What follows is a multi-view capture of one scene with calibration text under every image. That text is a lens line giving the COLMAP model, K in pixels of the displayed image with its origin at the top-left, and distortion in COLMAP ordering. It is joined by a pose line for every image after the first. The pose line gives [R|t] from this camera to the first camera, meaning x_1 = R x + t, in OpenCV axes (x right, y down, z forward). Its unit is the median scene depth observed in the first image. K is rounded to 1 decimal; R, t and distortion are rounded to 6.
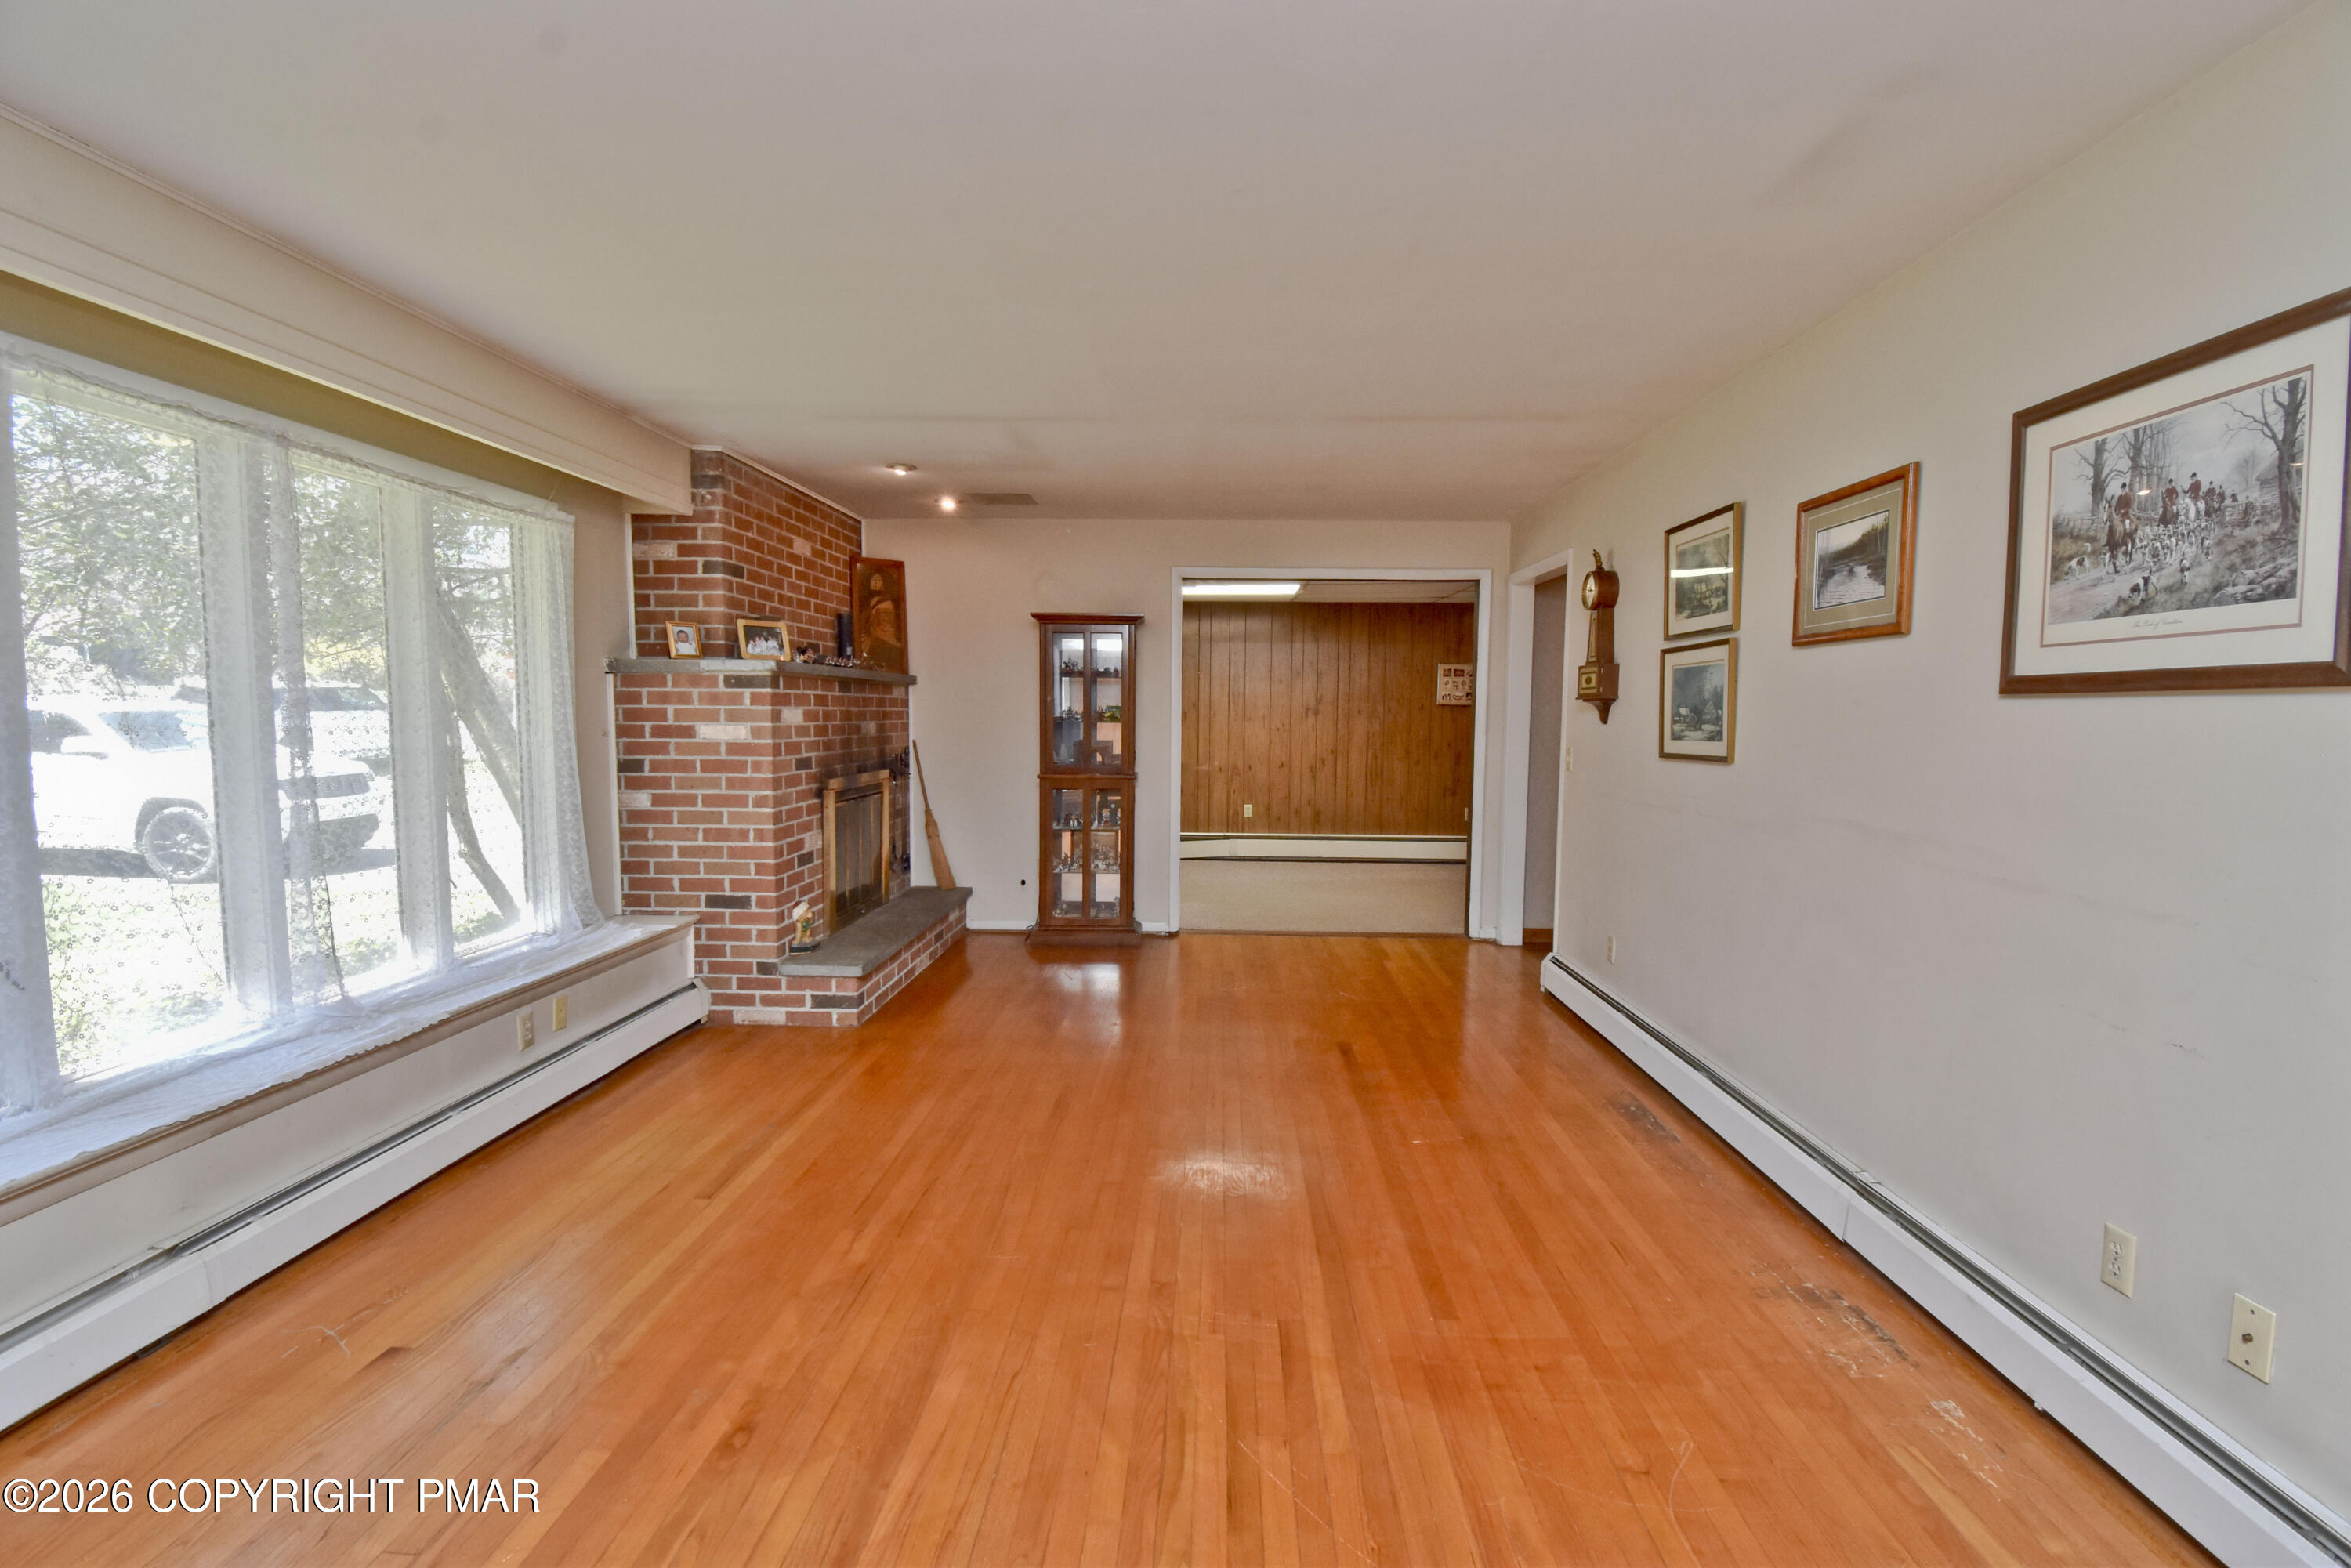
lens RADIAL K [[1053.9, 0, 1194.6], [0, 1053.9, 796.6], [0, 0, 1]] dist [0.019186, -0.022072]
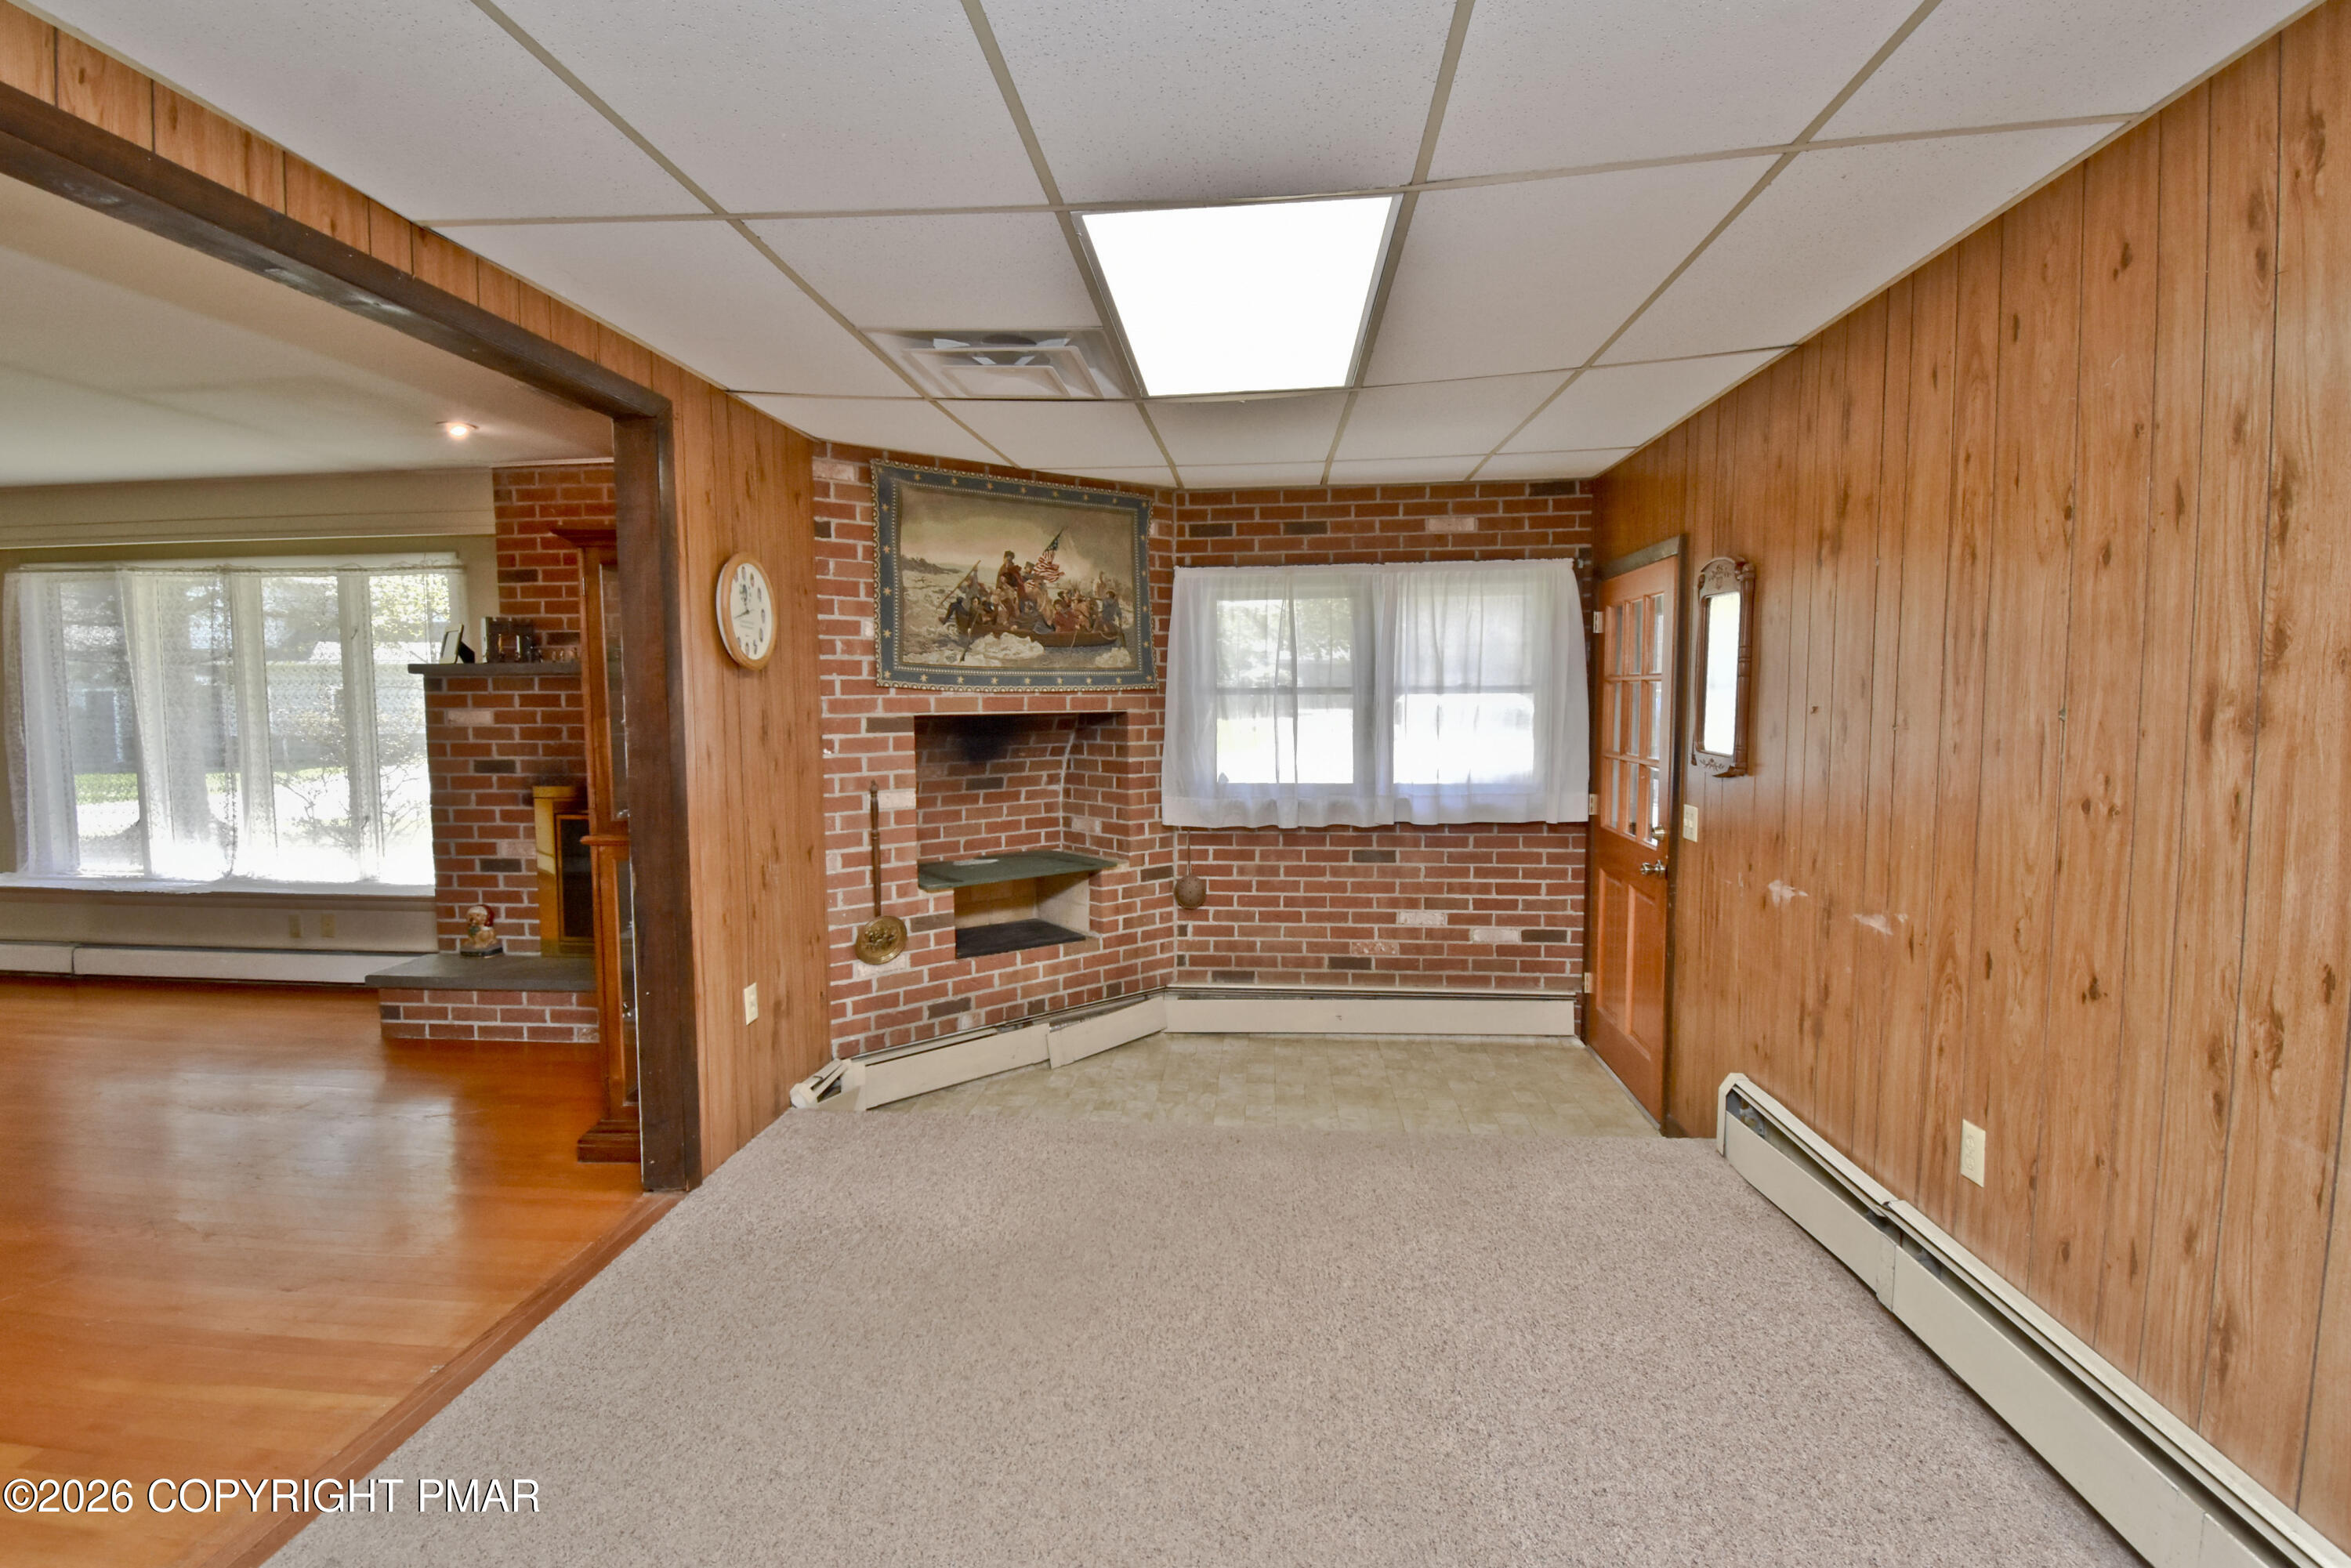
lens RADIAL K [[1104.1, 0, 1143.7], [0, 1104.1, 781.1], [0, 0, 1]] dist [0.021269, -0.026443]
pose [[-0.085491, 0.068525, -0.993980, 0.620503], [-0.075497, 0.994318, 0.075042, -0.146540], [0.993474, 0.081458, -0.079832, 1.760677]]
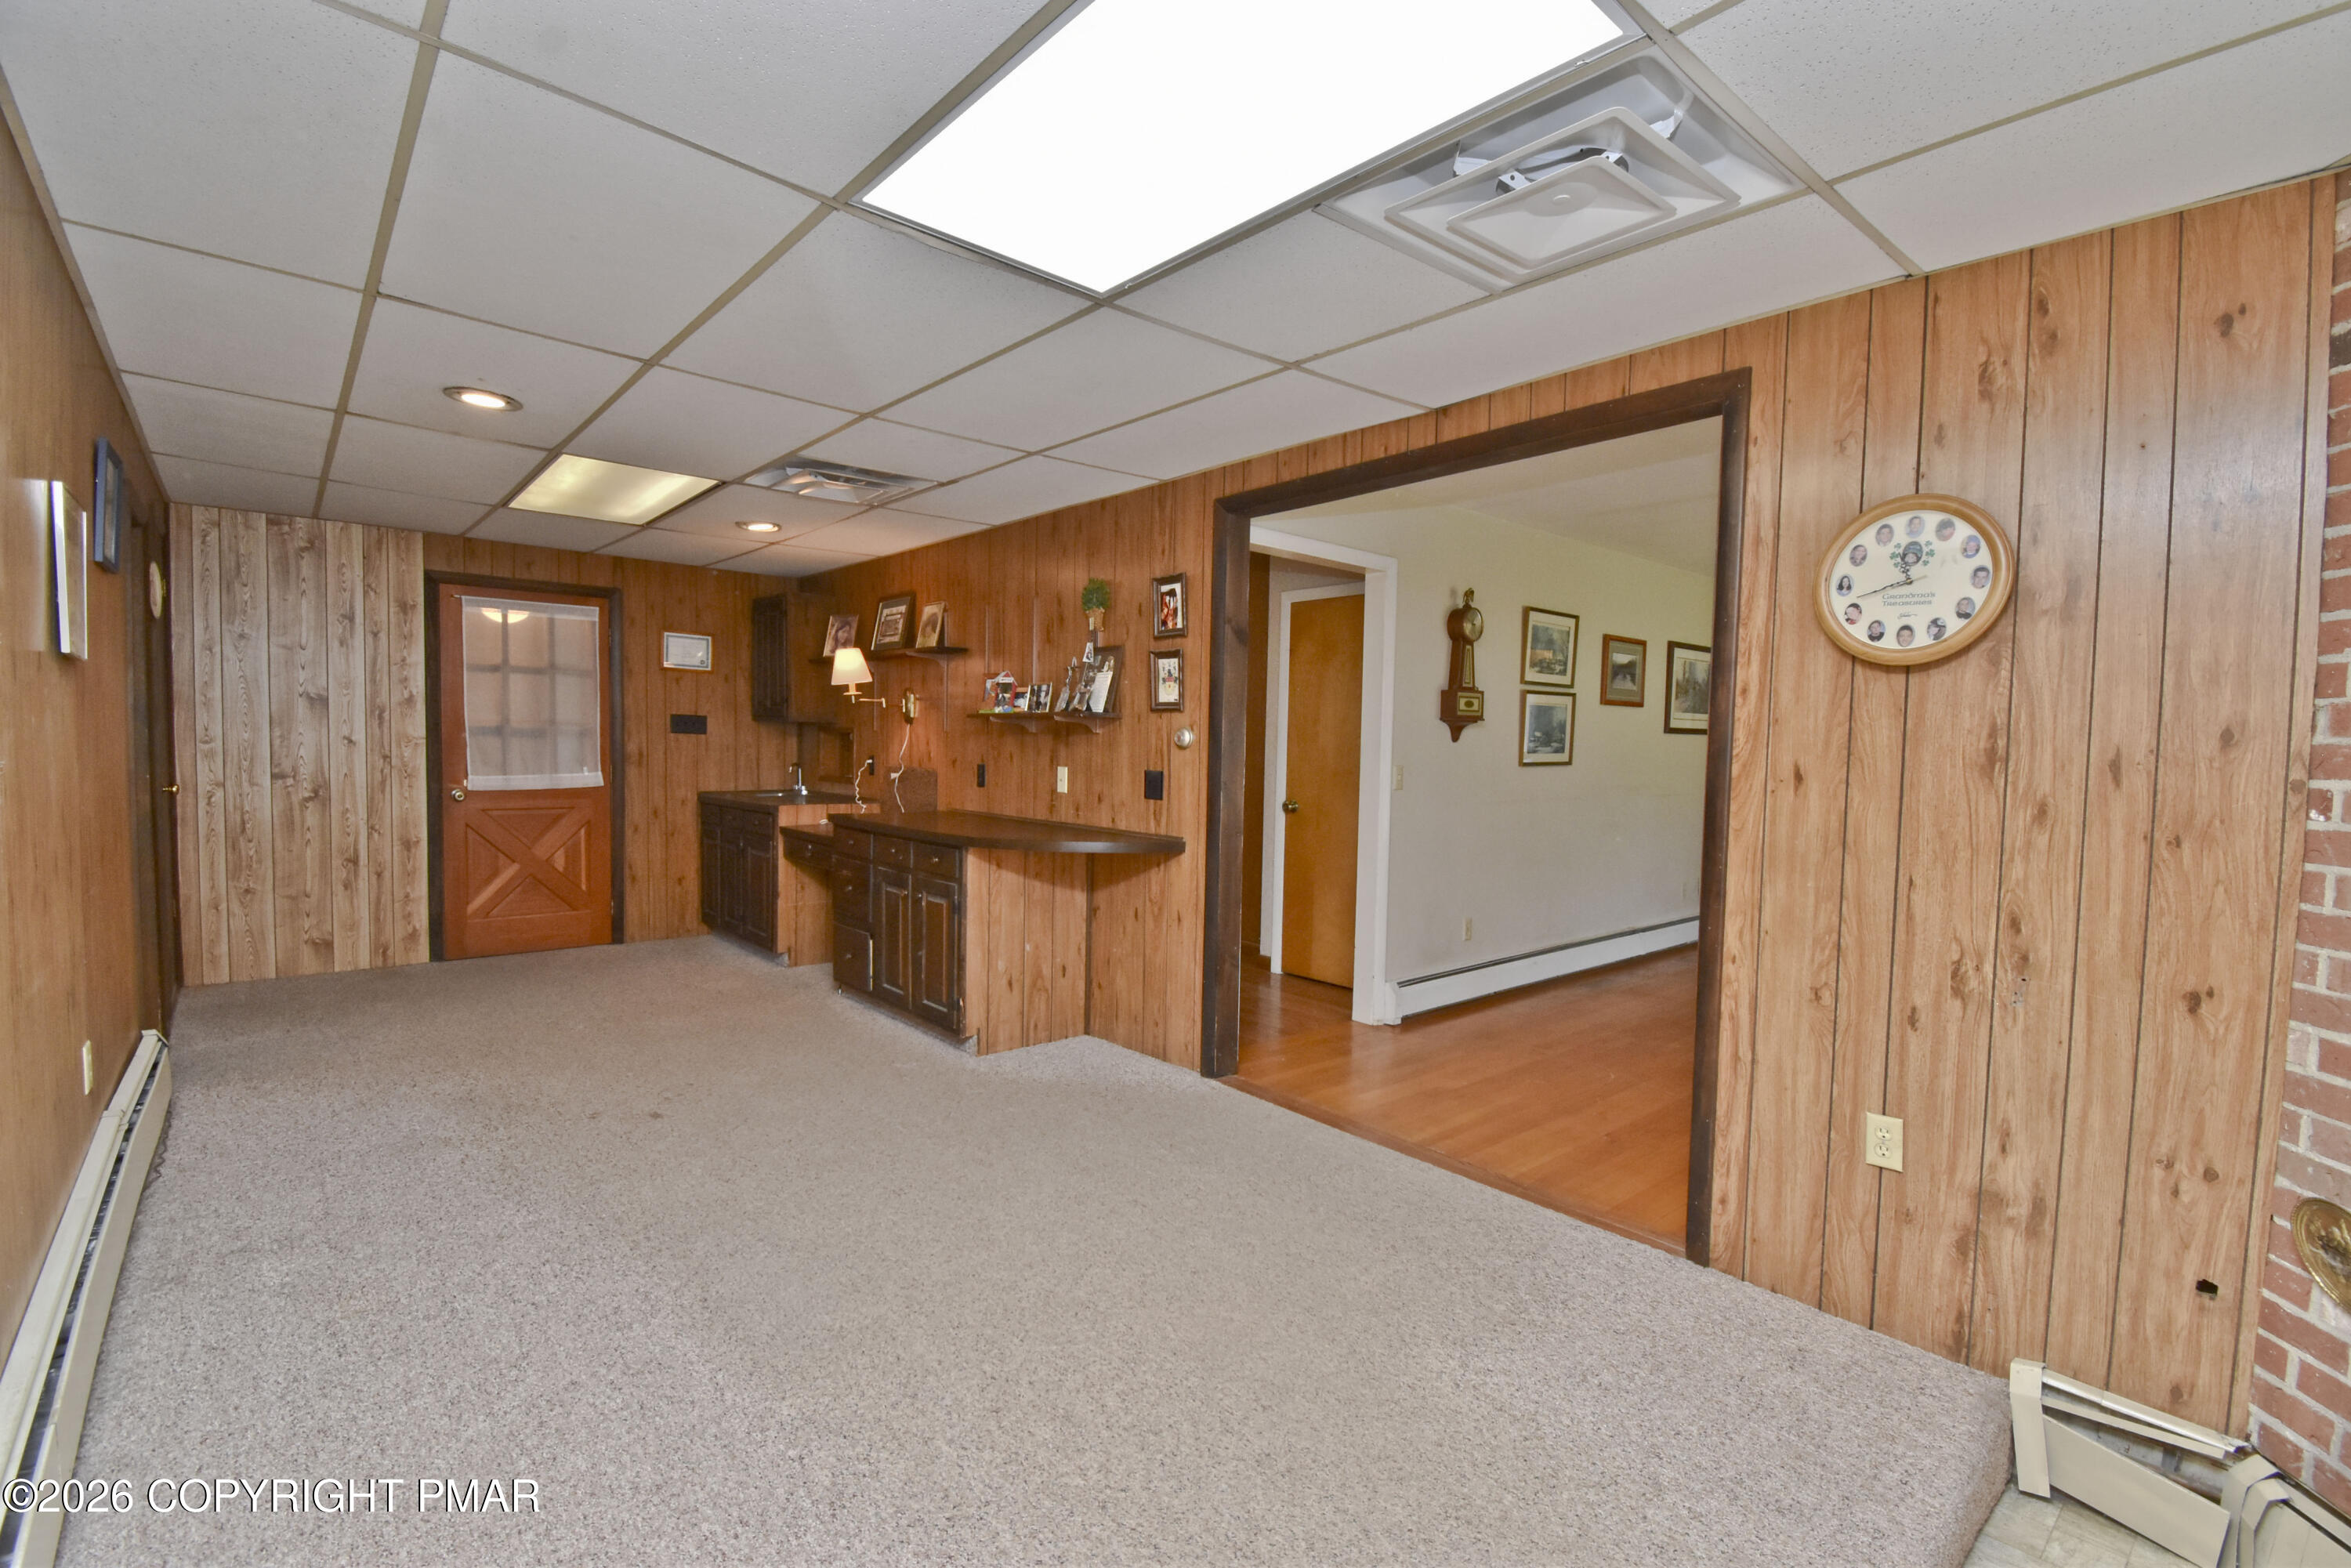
lens RADIAL K [[1040.6, 0, 1174.9], [0, 1040.6, 799.0], [0, 0, 1]] dist [0.020244, -0.025447]
pose [[-0.674918, -0.061961, 0.735287, -0.243822], [0.033969, 0.992803, 0.114841, -0.150216], [-0.737110, 0.102485, -0.667956, 2.018323]]
